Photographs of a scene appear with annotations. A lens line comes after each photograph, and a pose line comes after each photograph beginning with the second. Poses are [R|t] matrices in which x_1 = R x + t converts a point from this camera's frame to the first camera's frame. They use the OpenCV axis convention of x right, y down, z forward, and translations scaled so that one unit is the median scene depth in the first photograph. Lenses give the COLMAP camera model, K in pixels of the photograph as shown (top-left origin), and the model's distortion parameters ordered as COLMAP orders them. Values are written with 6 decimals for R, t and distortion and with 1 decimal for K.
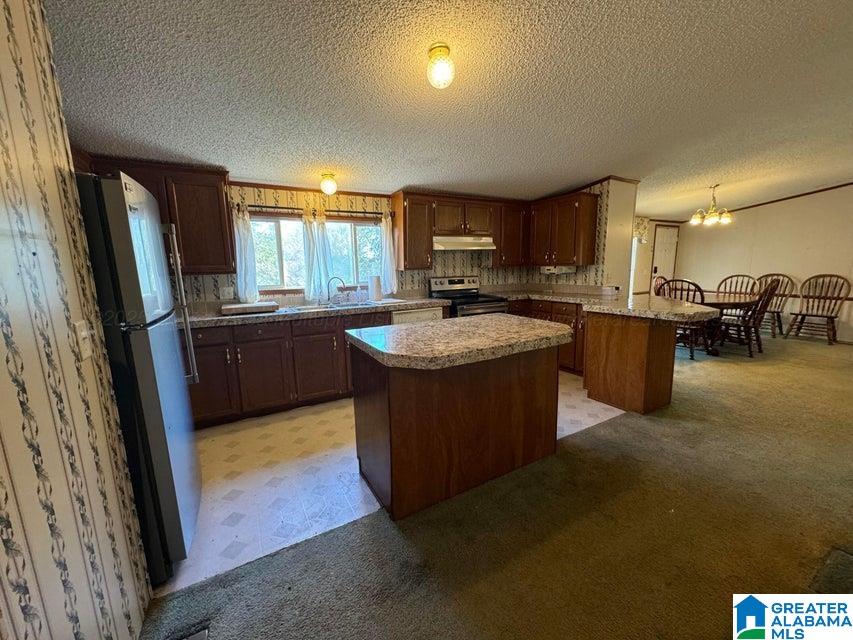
lens RADIAL K [[339.3, 0, 425.1], [0, 339.3, 322.7], [0, 0, 1]] dist [-0.001884, -0.000733]
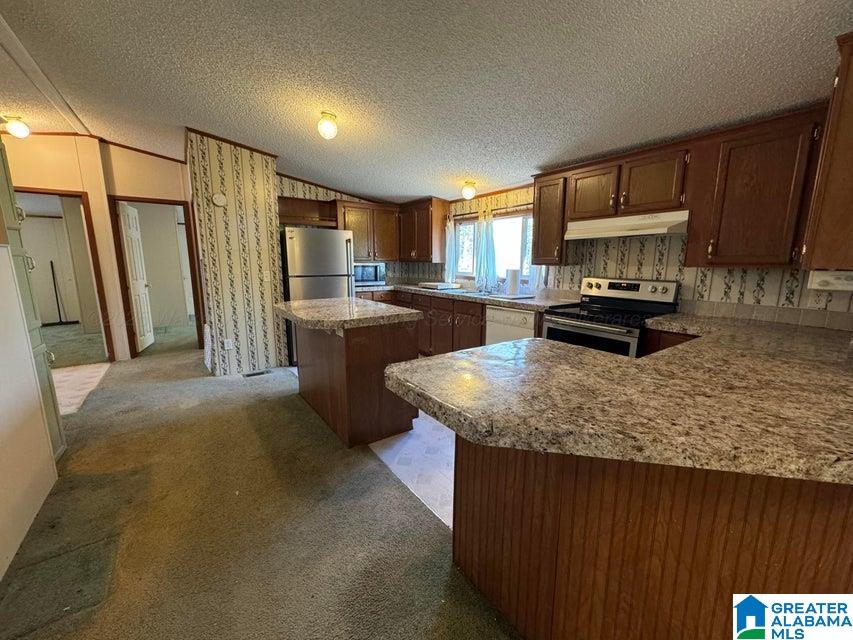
lens RADIAL K [[341.8, 0, 426.5], [0, 341.8, 320.0], [0, 0, 1]] dist [-0.001136, -0.000191]
pose [[0.107081, 0.190616, -0.975807, 0.683903], [-0.175351, 0.969686, 0.170178, -0.101046], [0.978665, 0.152886, 0.137260, 0.534660]]
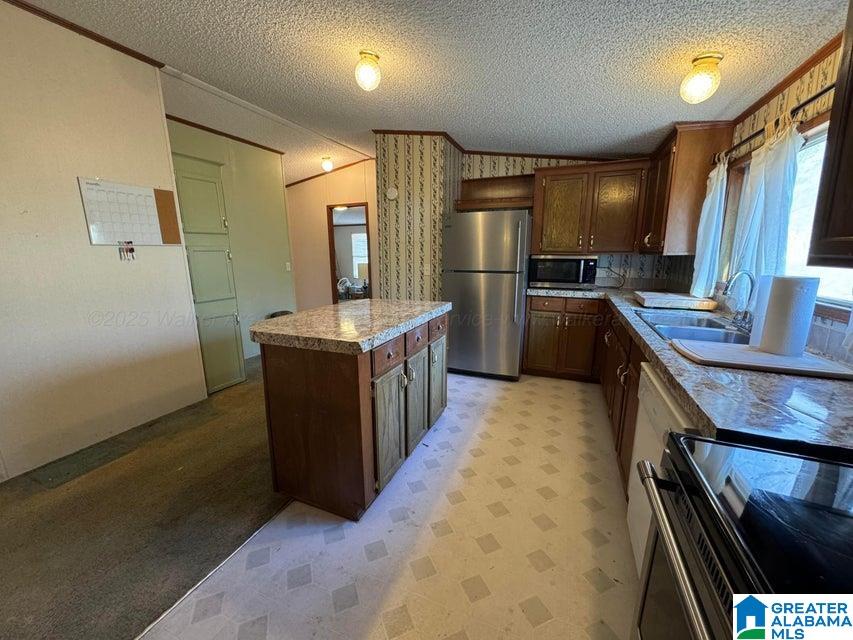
lens RADIAL K [[341.8, 0, 426.5], [0, 341.8, 320.0], [0, 0, 1]] dist [-0.001136, -0.000191]
pose [[-0.788307, 0.143926, -0.598211, 0.272847], [-0.084210, 0.937869, 0.336615, -0.150859], [0.609492, 0.315732, -0.727209, 0.867752]]
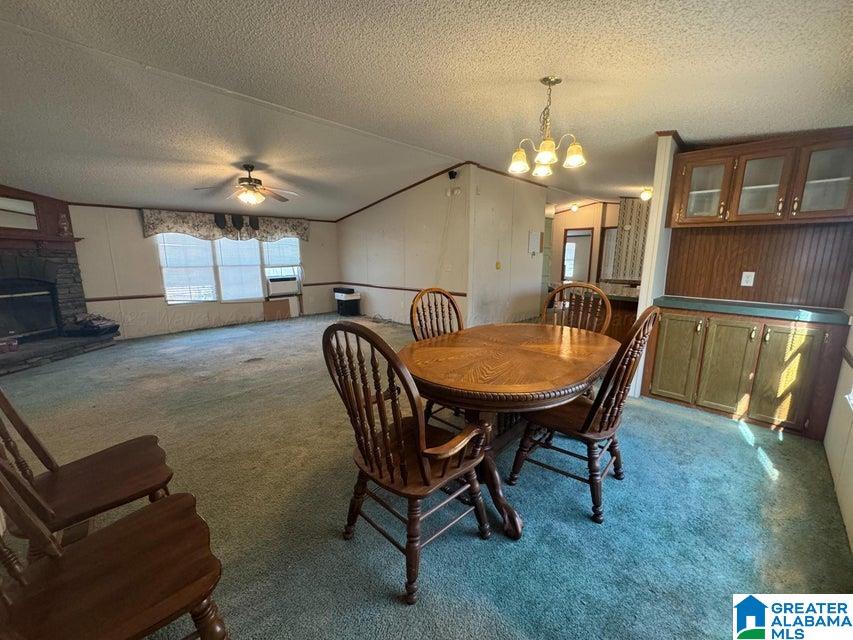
lens RADIAL K [[341.8, 0, 426.5], [0, 341.8, 320.0], [0, 0, 1]] dist [-0.001136, -0.000191]
pose [[-0.964511, 0.064008, -0.256168, 1.170625], [-0.029718, 0.937693, 0.346191, -0.273734], [0.262366, 0.341518, -0.902513, 1.495679]]
